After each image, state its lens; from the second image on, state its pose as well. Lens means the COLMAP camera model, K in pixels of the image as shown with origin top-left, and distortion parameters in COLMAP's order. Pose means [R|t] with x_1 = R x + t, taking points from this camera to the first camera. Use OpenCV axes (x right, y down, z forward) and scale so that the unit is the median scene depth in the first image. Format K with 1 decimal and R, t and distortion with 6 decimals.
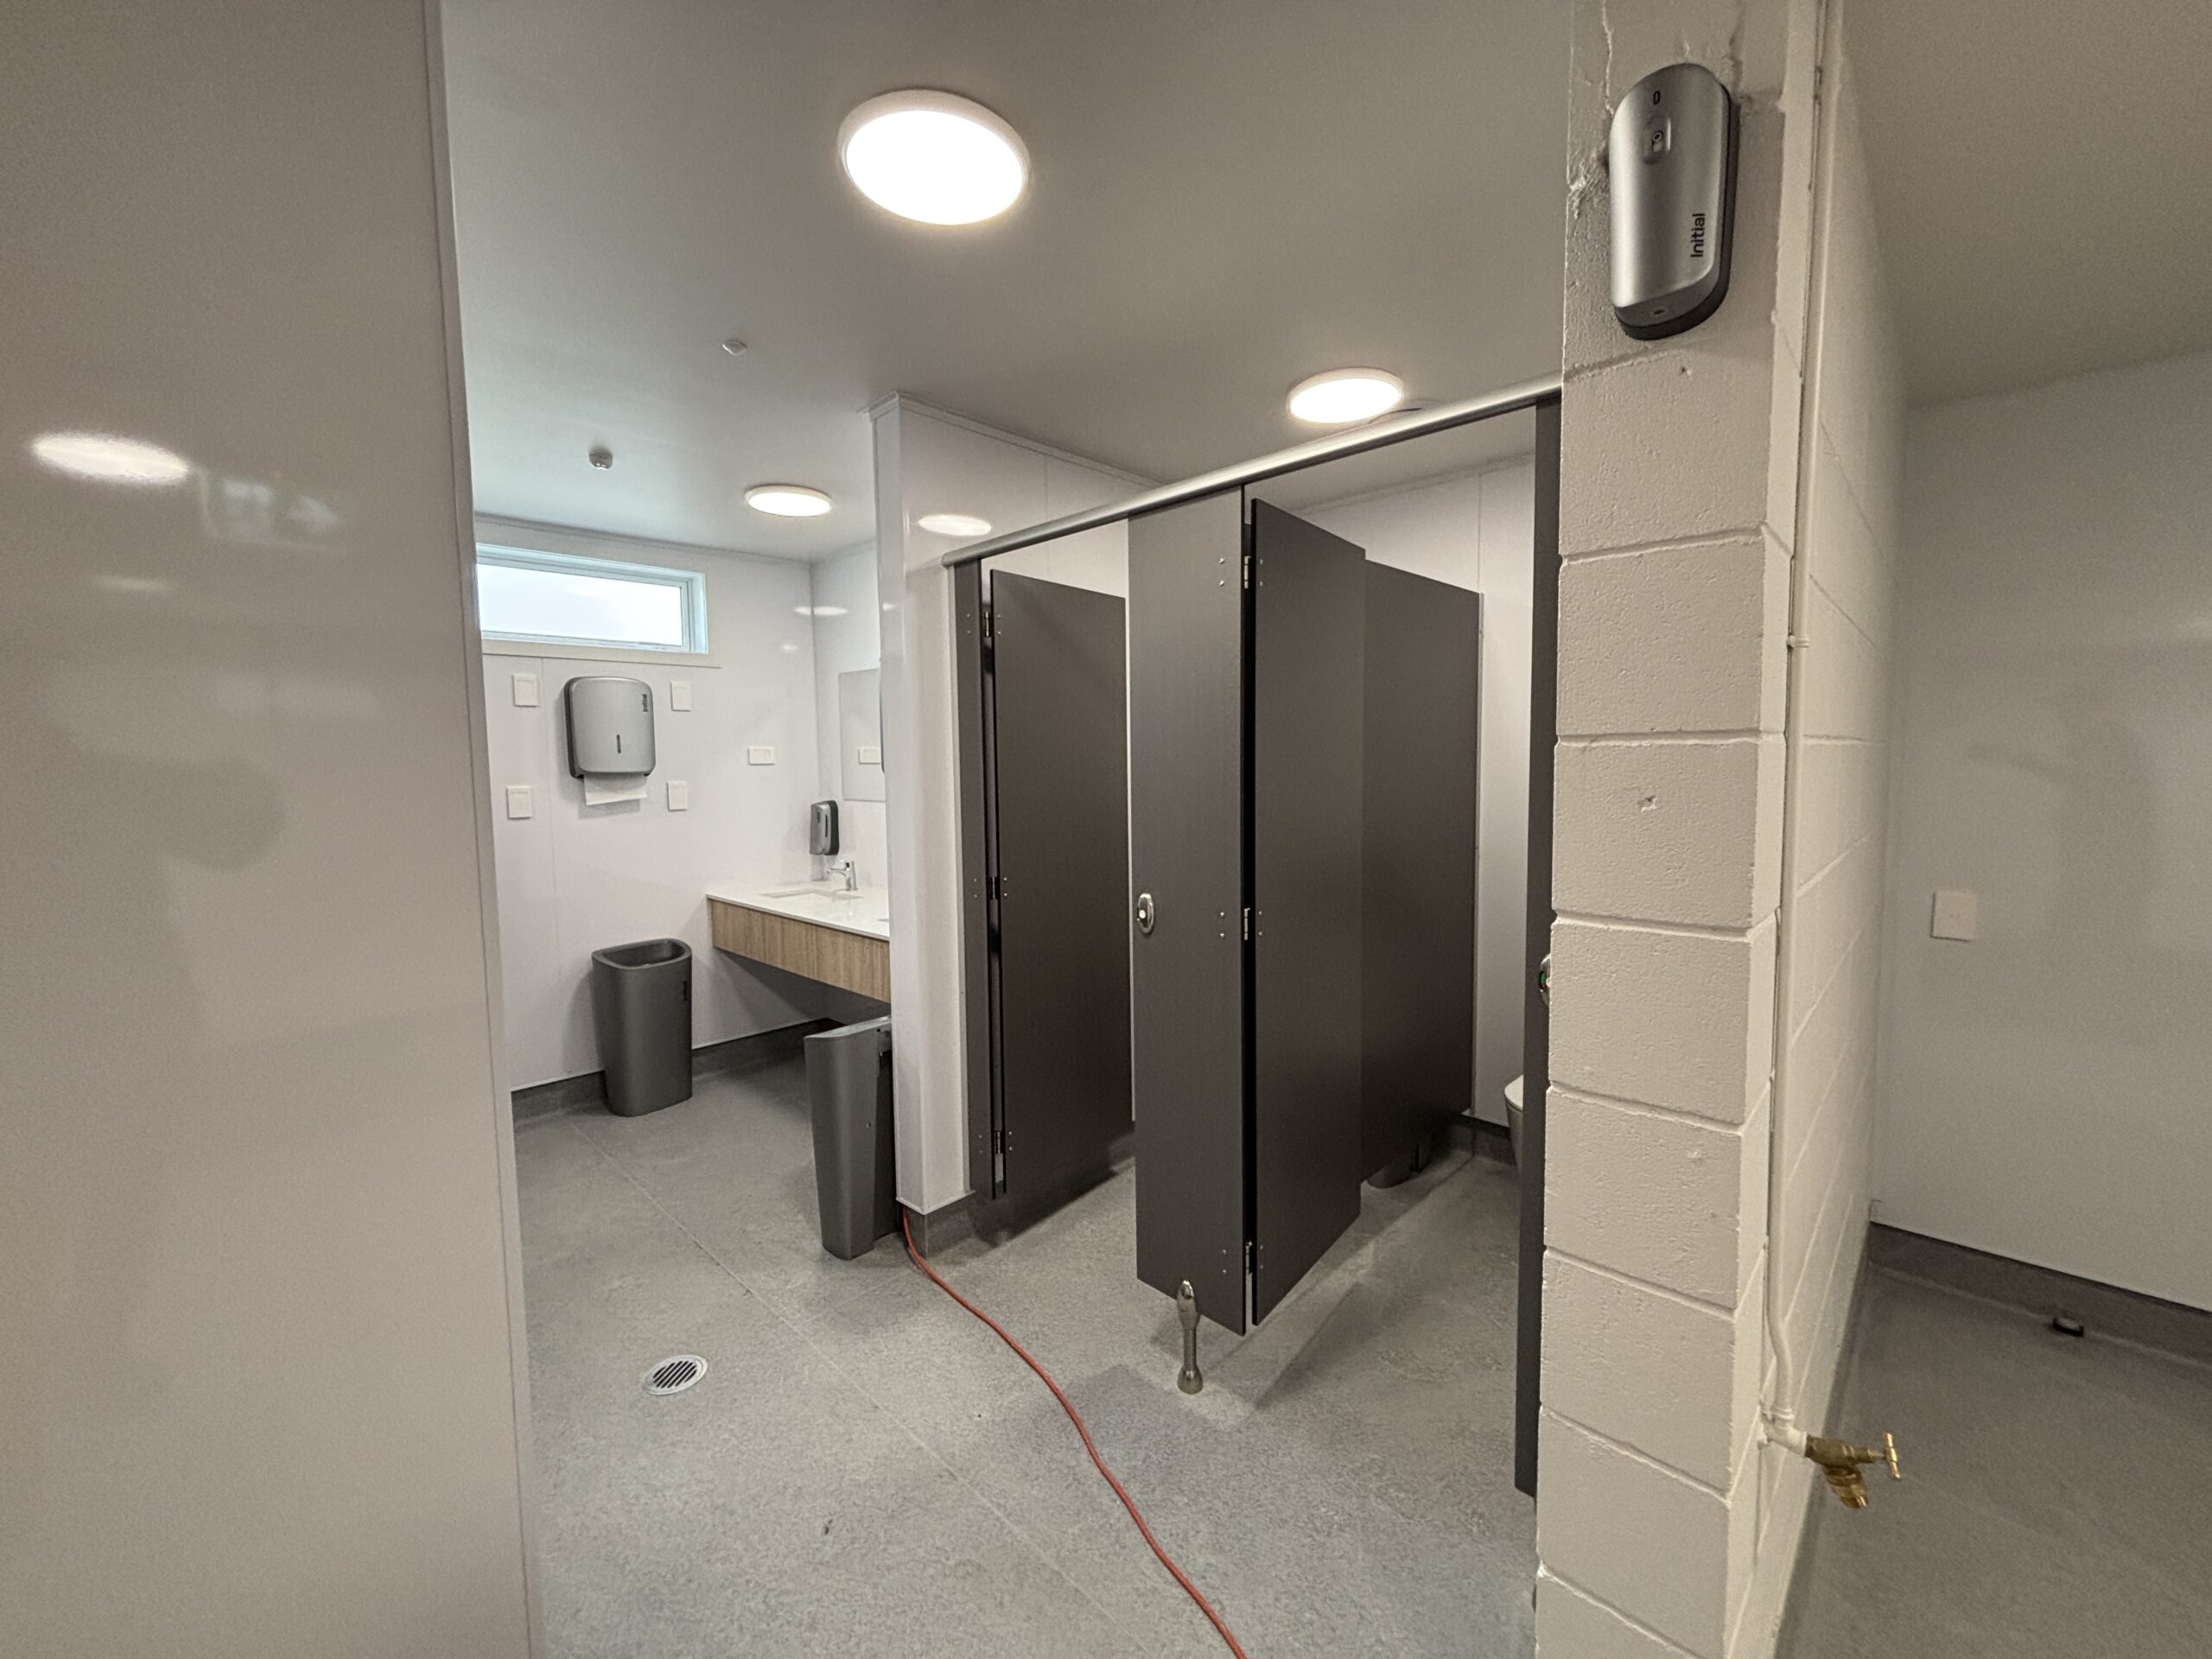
lens RADIAL K [[888.6, 0, 1109.0], [0, 888.6, 821.9], [0, 0, 1]] dist [-0.000604, 0.000286]
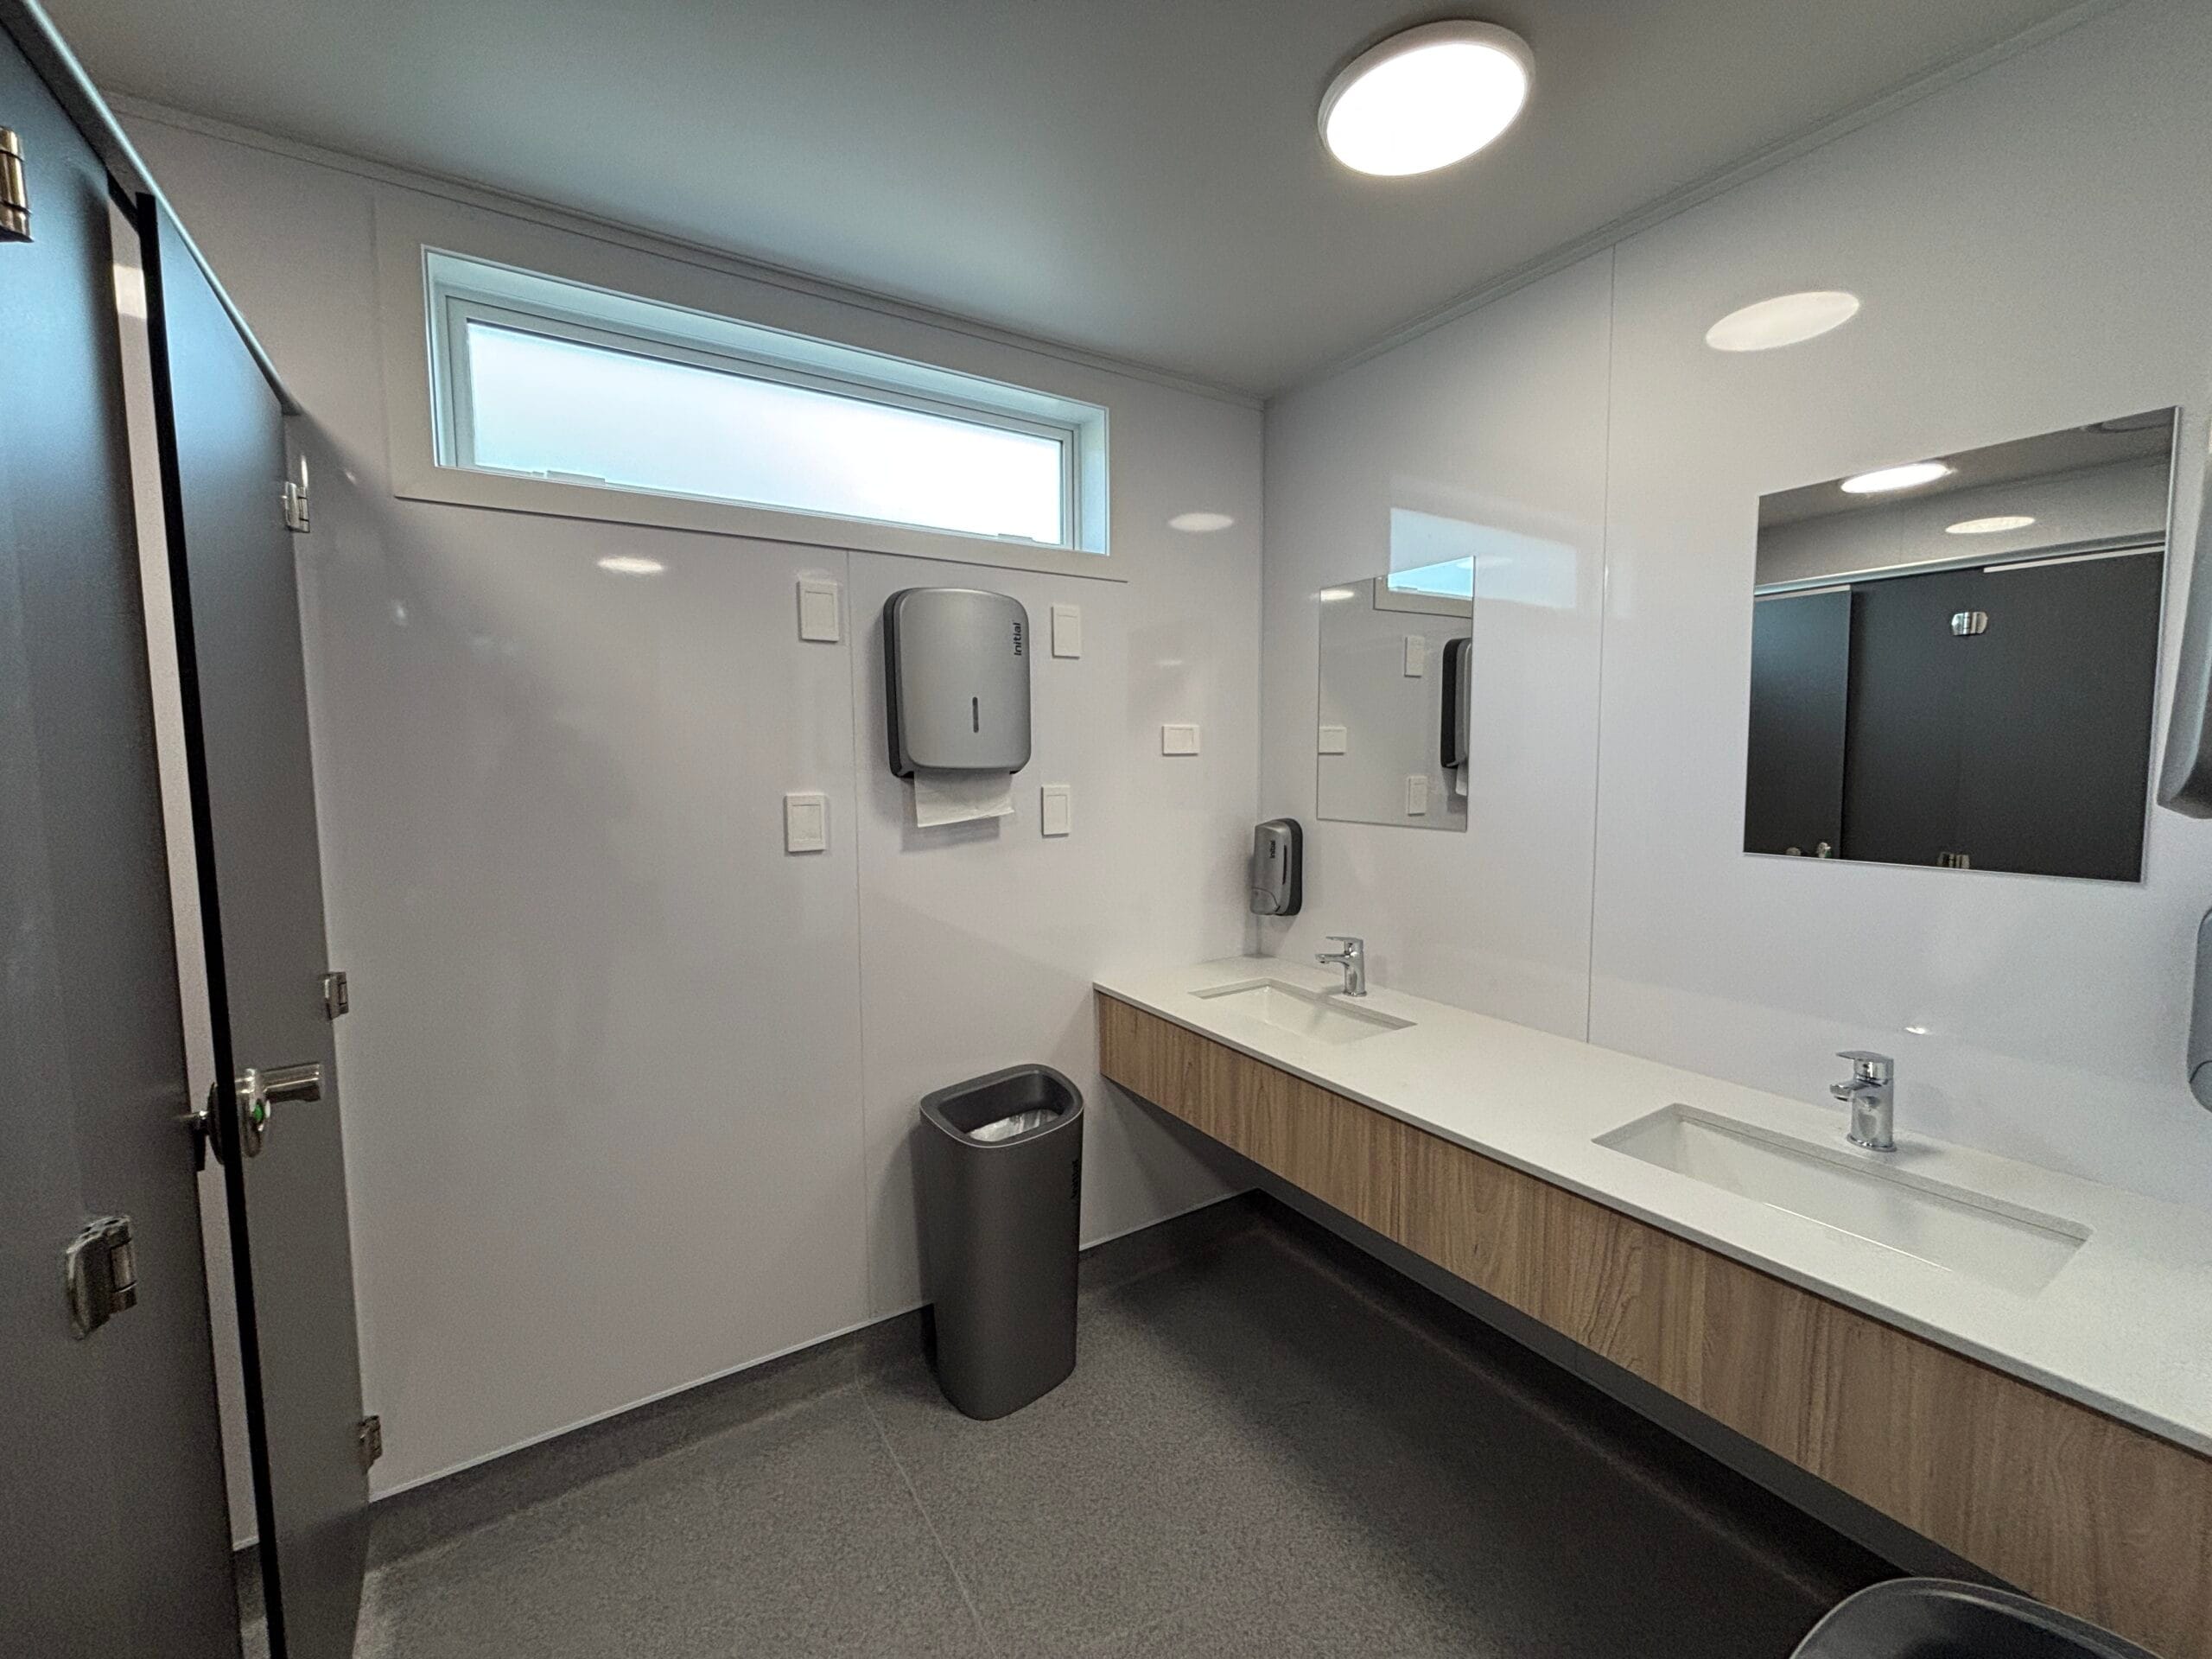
lens RADIAL K [[908.3, 0, 1129.8], [0, 908.3, 822.4], [0, 0, 1]] dist [0.009683, -0.000140]
pose [[0.976795, 0.028249, -0.212307, -0.331261], [-0.025573, 0.999555, 0.015344, -0.032752], [0.212646, -0.009558, 0.977083, 0.469968]]
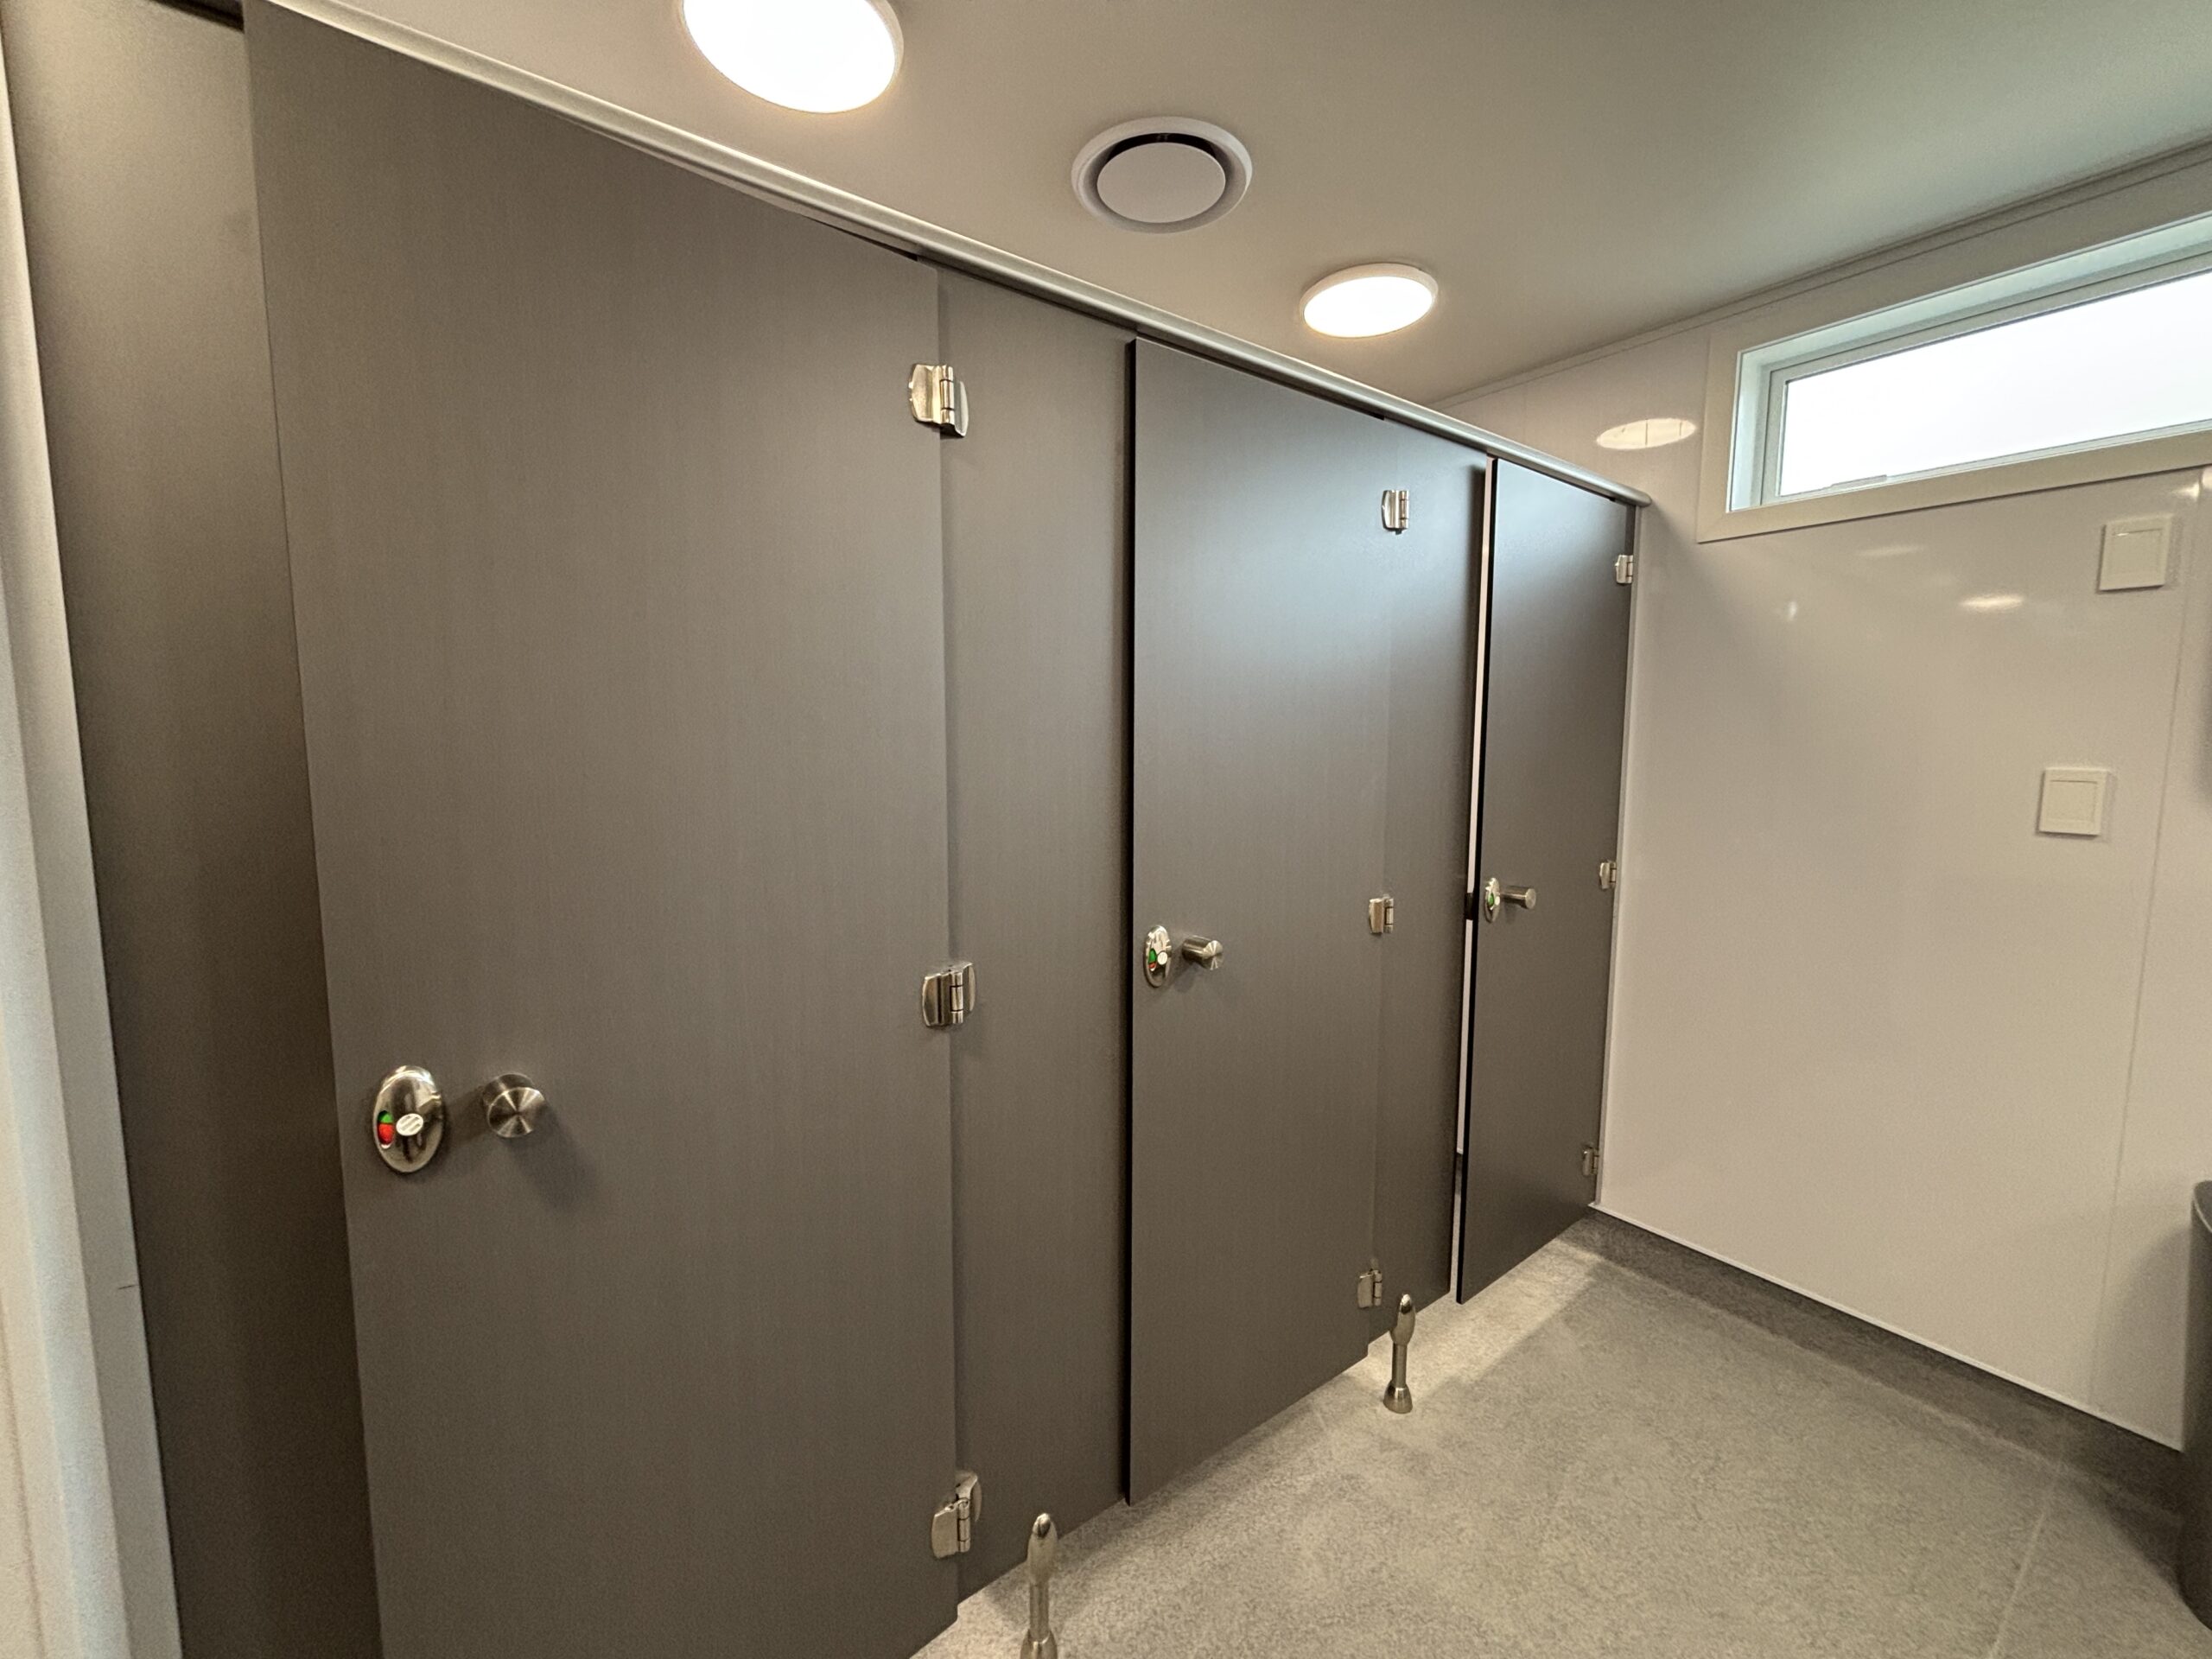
lens RADIAL K [[888.6, 0, 1109.0], [0, 888.6, 821.9], [0, 0, 1]] dist [-0.000604, 0.000286]
pose [[-0.142135, 0.113970, -0.983264, -0.118787], [-0.071345, 0.989586, 0.125016, -0.031296], [0.987273, 0.087920, -0.132523, 0.520363]]
